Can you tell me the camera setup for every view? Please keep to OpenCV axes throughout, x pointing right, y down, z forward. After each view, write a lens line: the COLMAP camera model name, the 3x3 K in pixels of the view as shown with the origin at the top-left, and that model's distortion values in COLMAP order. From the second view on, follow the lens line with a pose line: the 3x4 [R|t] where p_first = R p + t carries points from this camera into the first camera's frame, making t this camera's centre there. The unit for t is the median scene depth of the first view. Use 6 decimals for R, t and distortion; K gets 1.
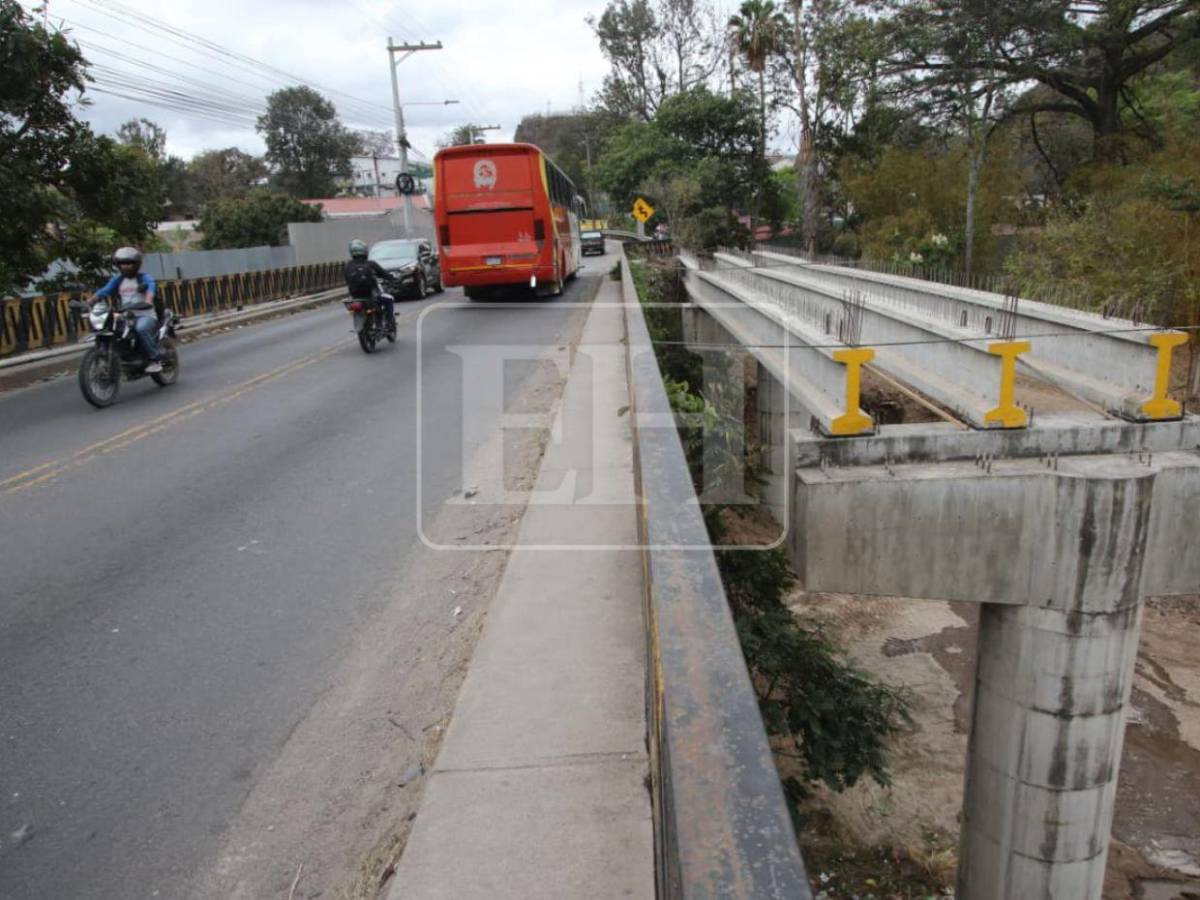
lens RADIAL K [[879.1, 0, 600.0], [0, 879.1, 465.1], [0, 0, 1]] dist [-0.014119, 0.010740]
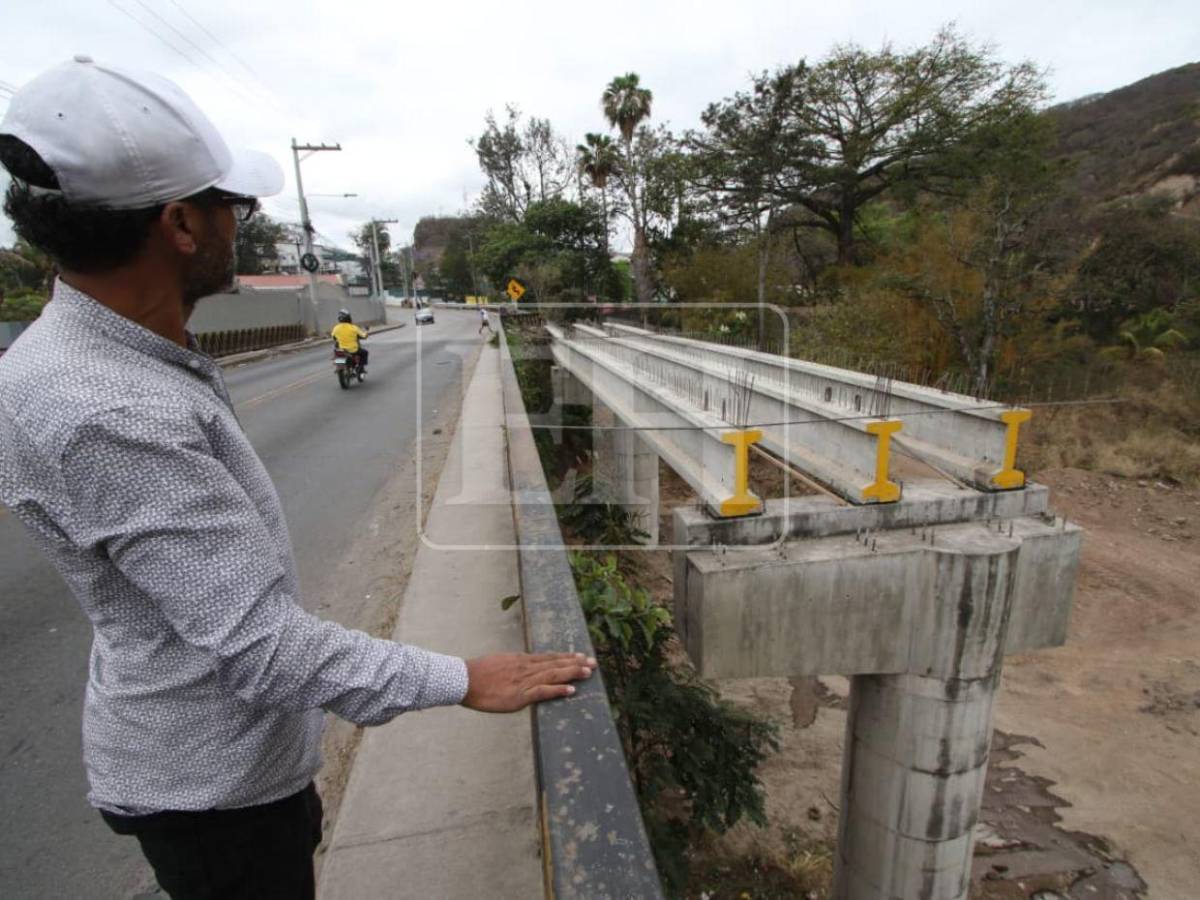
lens RADIAL K [[651.6, 0, 615.8], [0, 651.6, 452.4], [0, 0, 1]] dist [-0.019937, 0.001508]
pose [[0.980417, -0.026143, 0.195189, 0.002711], [0.033737, 0.998794, -0.035683, -0.032184], [-0.194021, 0.041570, 0.980116, 0.115690]]
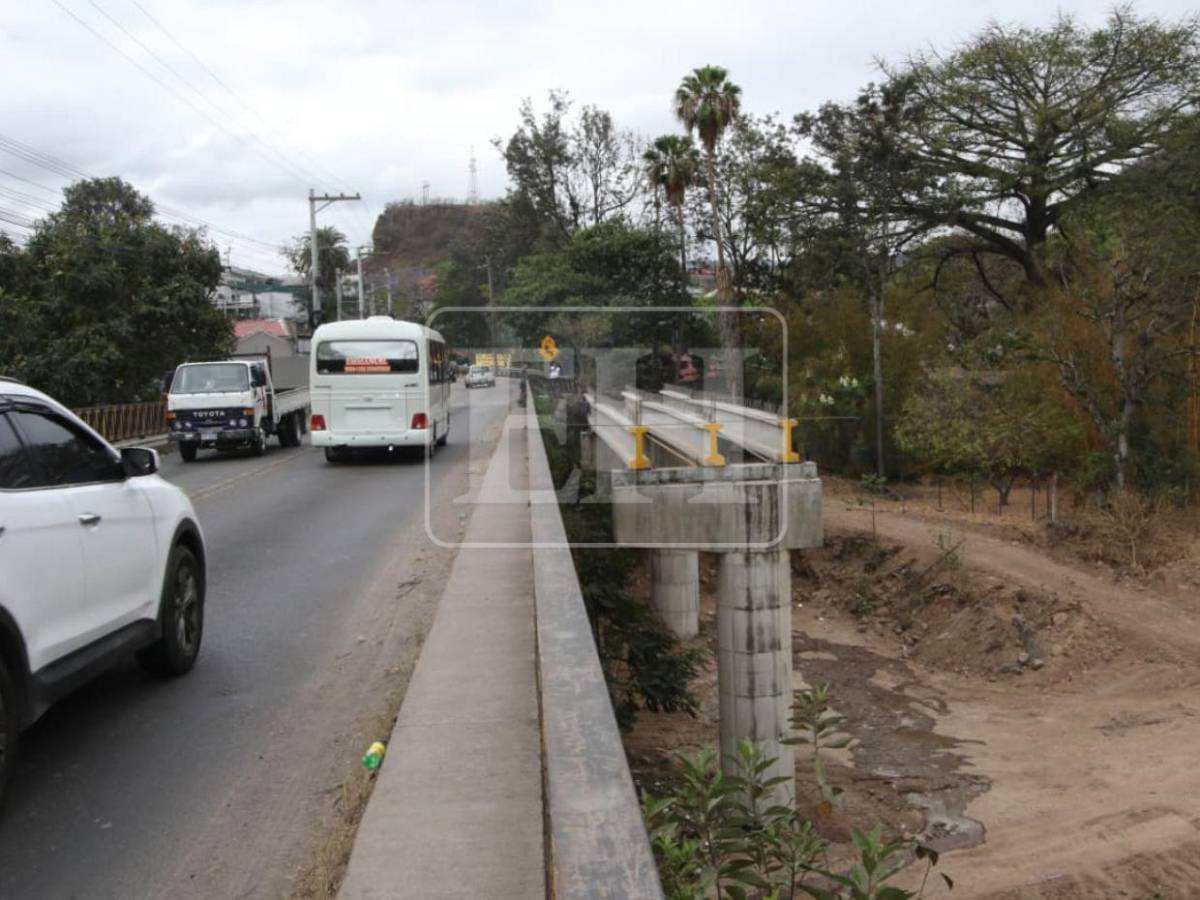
lens RADIAL K [[1411.6, 0, 645.3], [0, 1411.6, 445.8], [0, 0, 1]] dist [-0.008486, 0.017190]
pose [[0.994399, 0.011659, 0.105050, -0.016278], [0.010102, 0.978863, -0.204266, 0.218368], [-0.105211, 0.204183, 0.973263, -0.821708]]
